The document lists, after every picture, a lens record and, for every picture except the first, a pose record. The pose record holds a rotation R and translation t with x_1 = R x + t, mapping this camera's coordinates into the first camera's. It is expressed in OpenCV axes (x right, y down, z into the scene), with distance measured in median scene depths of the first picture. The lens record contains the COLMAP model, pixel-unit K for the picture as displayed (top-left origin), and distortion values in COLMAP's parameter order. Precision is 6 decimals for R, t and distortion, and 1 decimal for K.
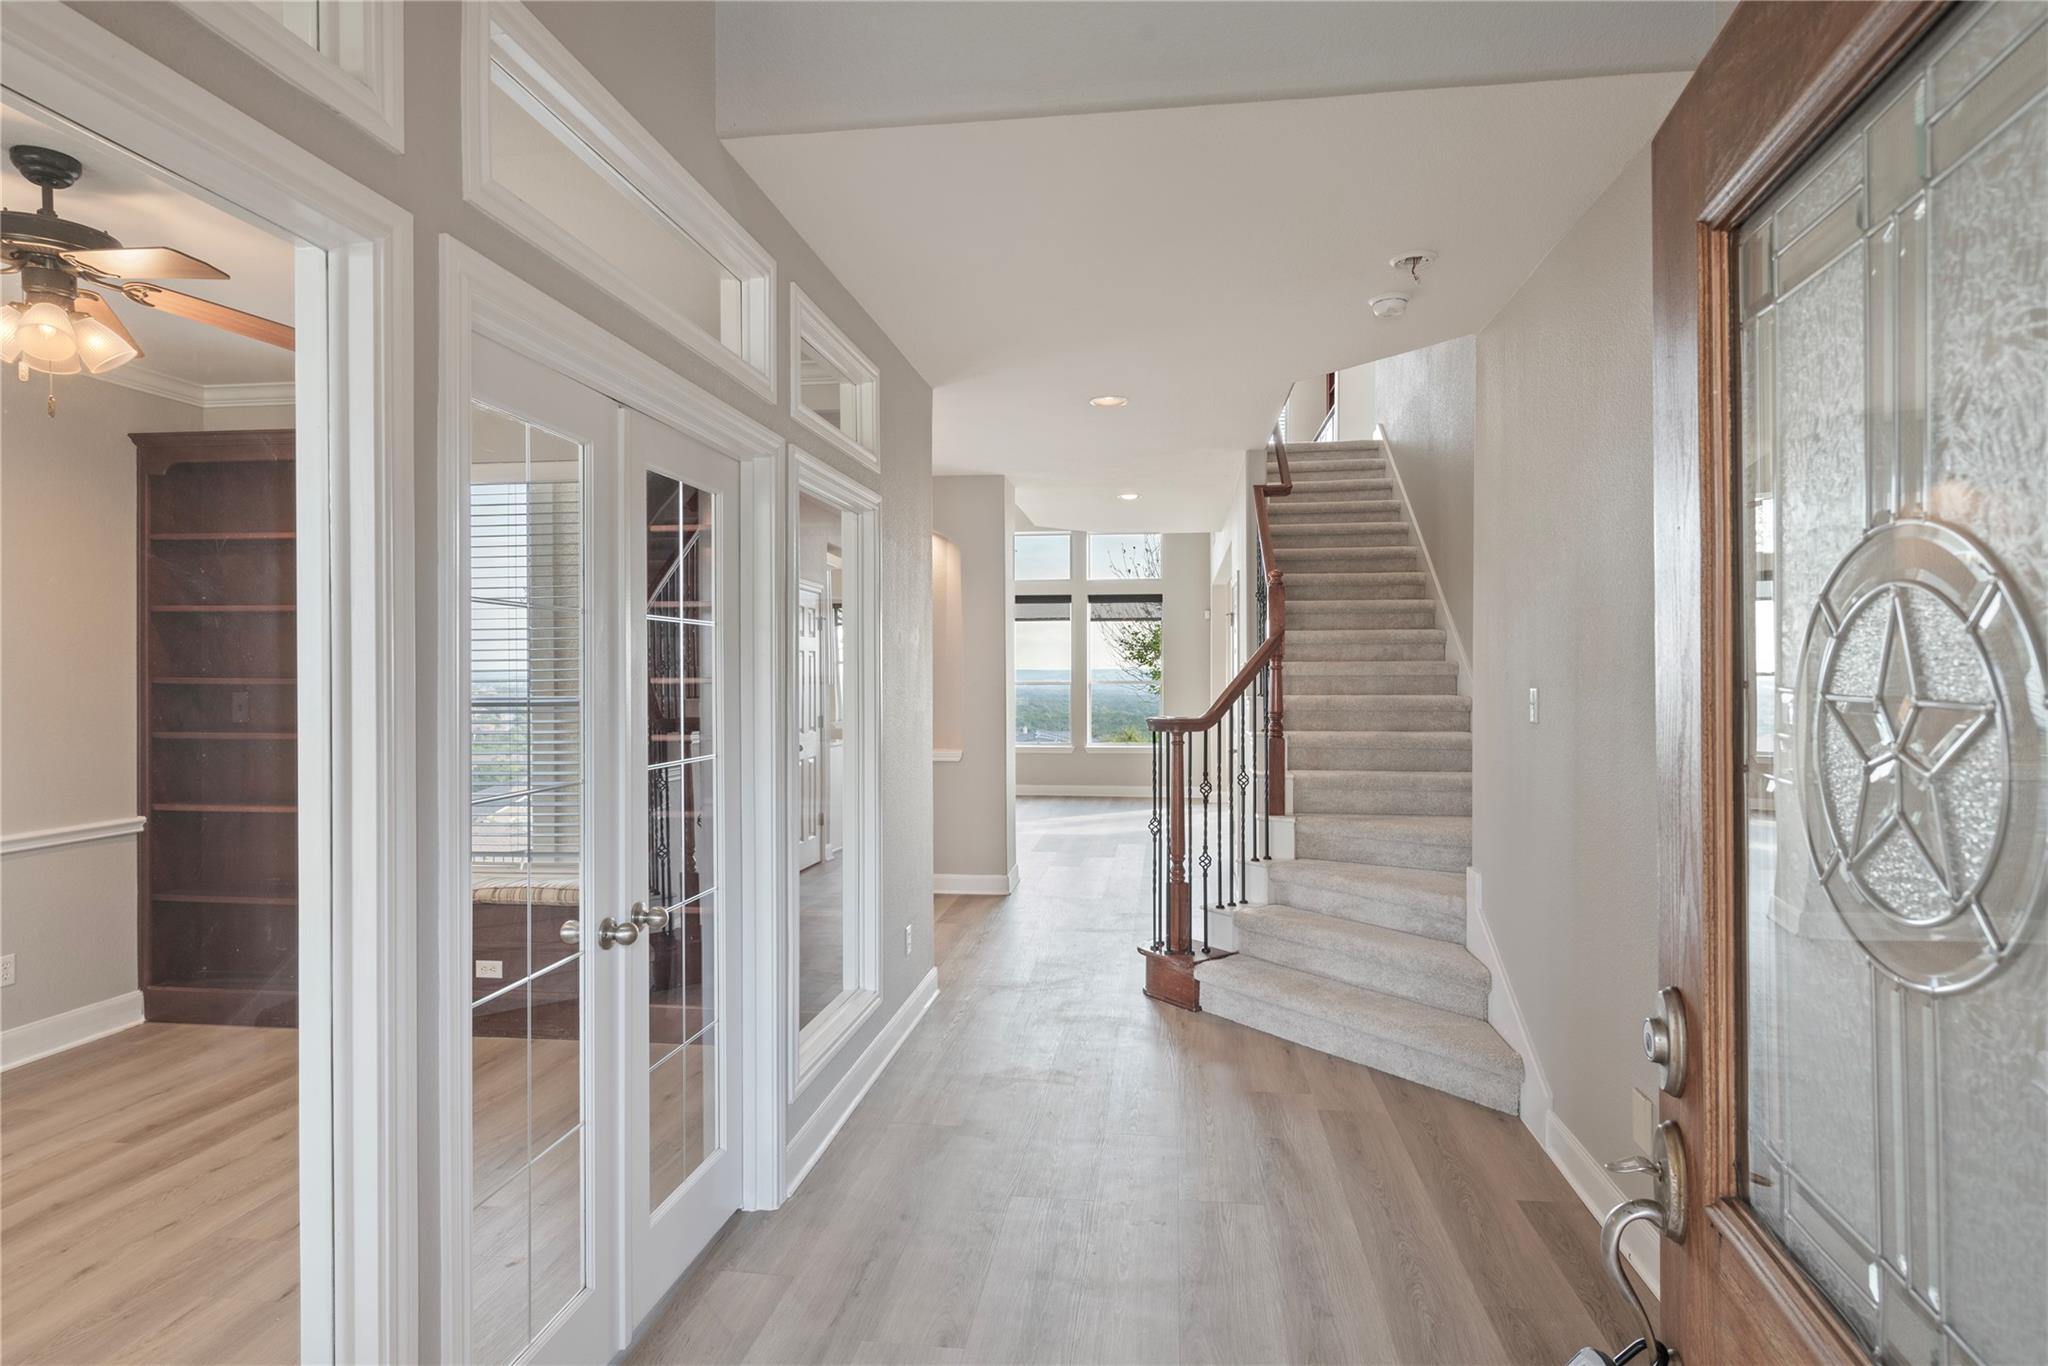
lens RADIAL K [[1029.2, 0, 1024.3], [0, 1029.2, 681.0], [0, 0, 1]] dist [0.019420, -0.012003]
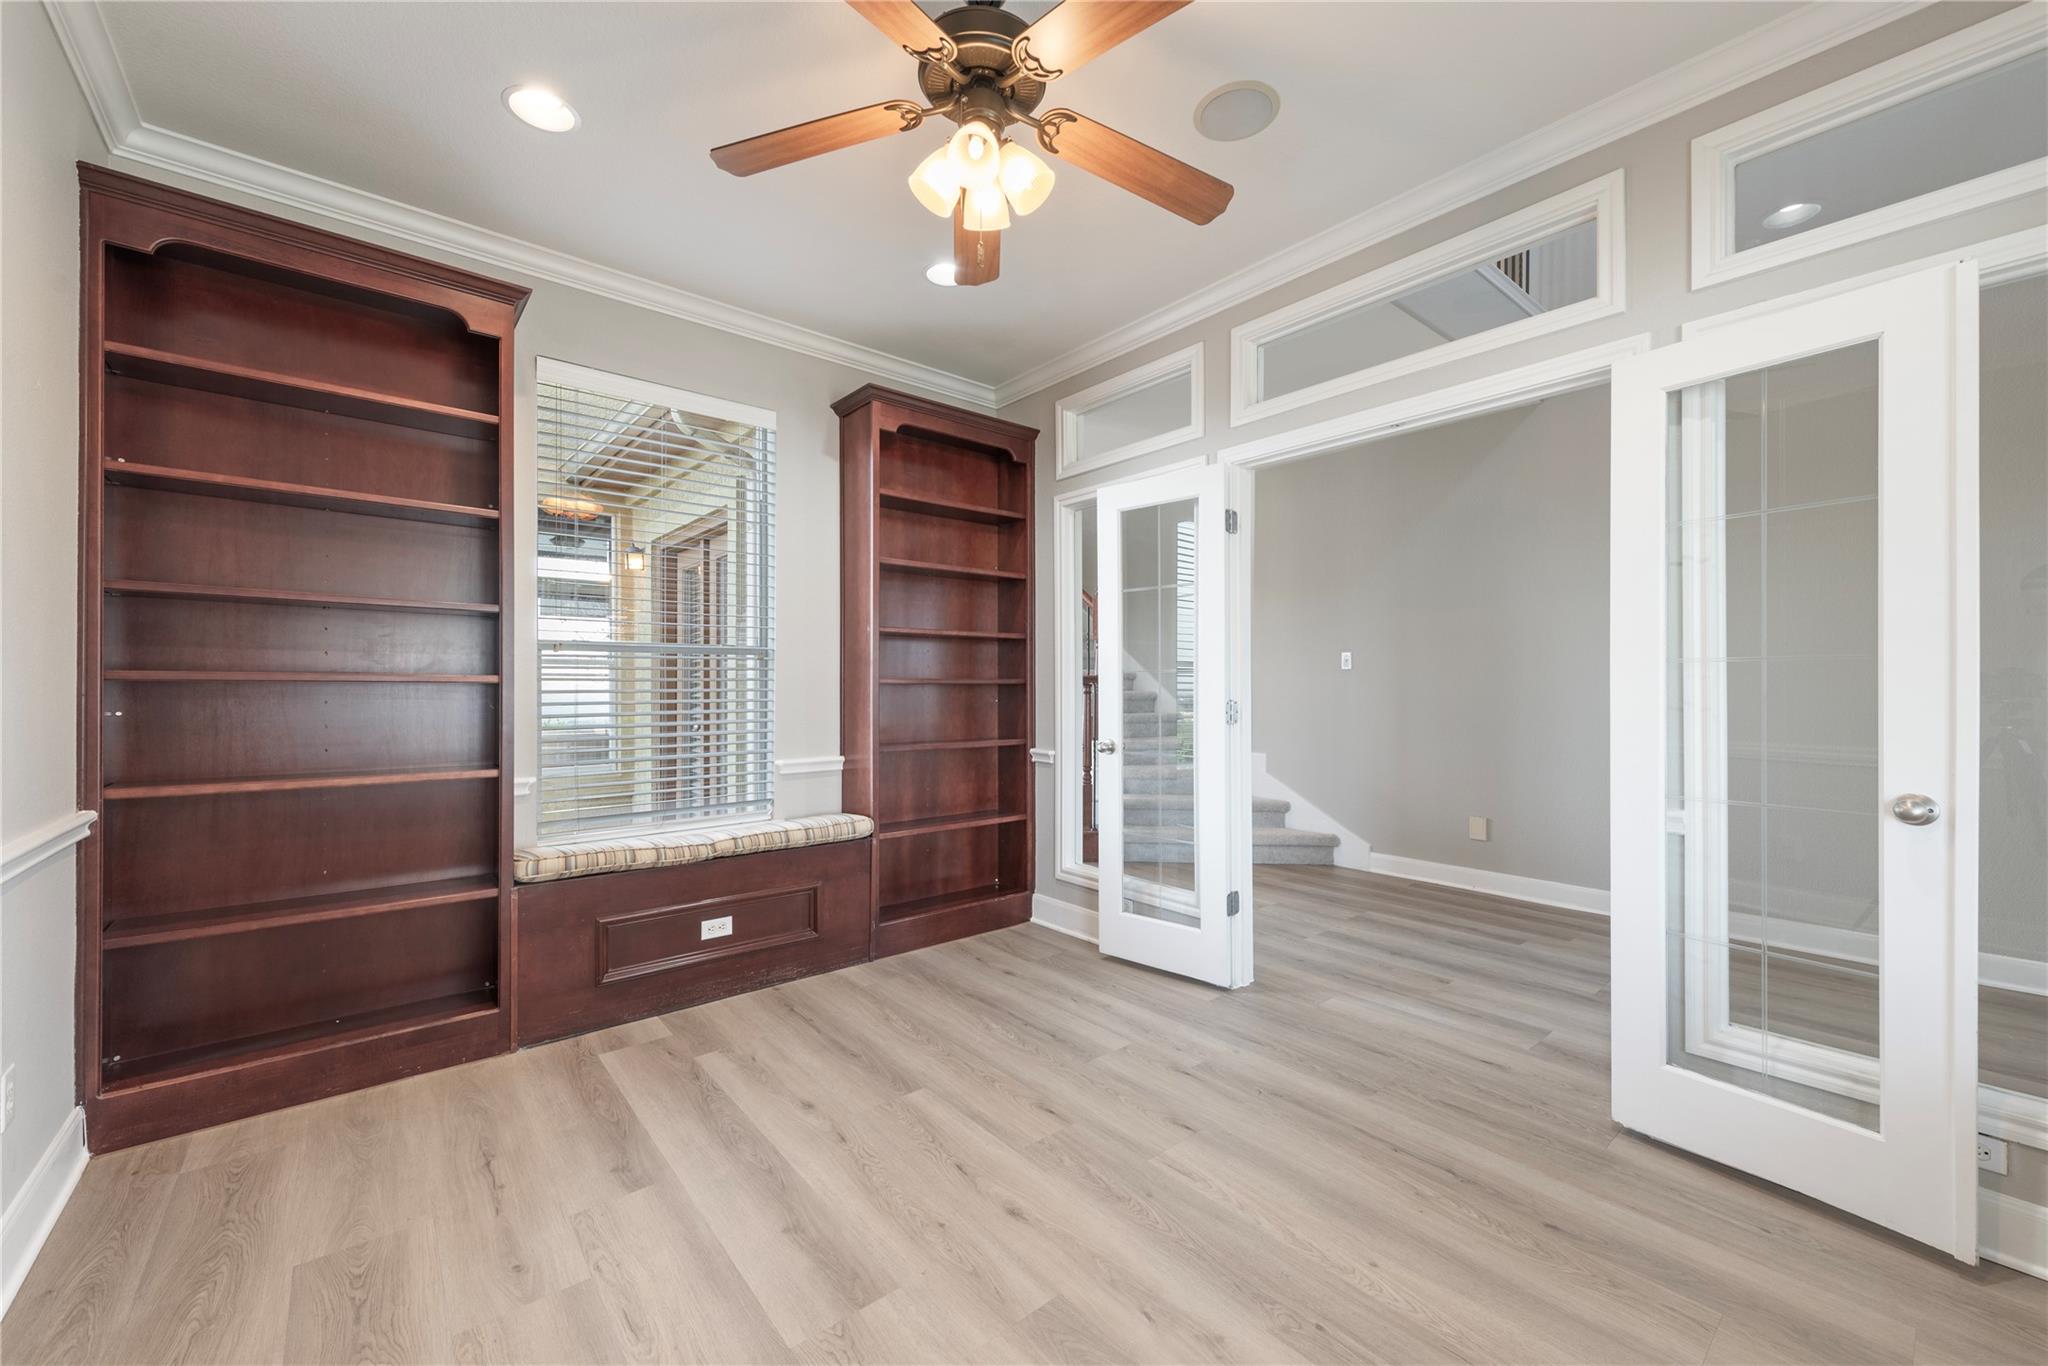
lens RADIAL K [[792.1, 0, 1033.8], [0, 792.1, 685.5], [0, 0, 1]] dist [0.006396, -0.002269]
pose [[0.679057, 0.002705, 0.734081, -0.850178], [-0.002084, 0.999996, -0.001757, 0.060690], [-0.734083, -0.000337, 0.679060, 0.305028]]
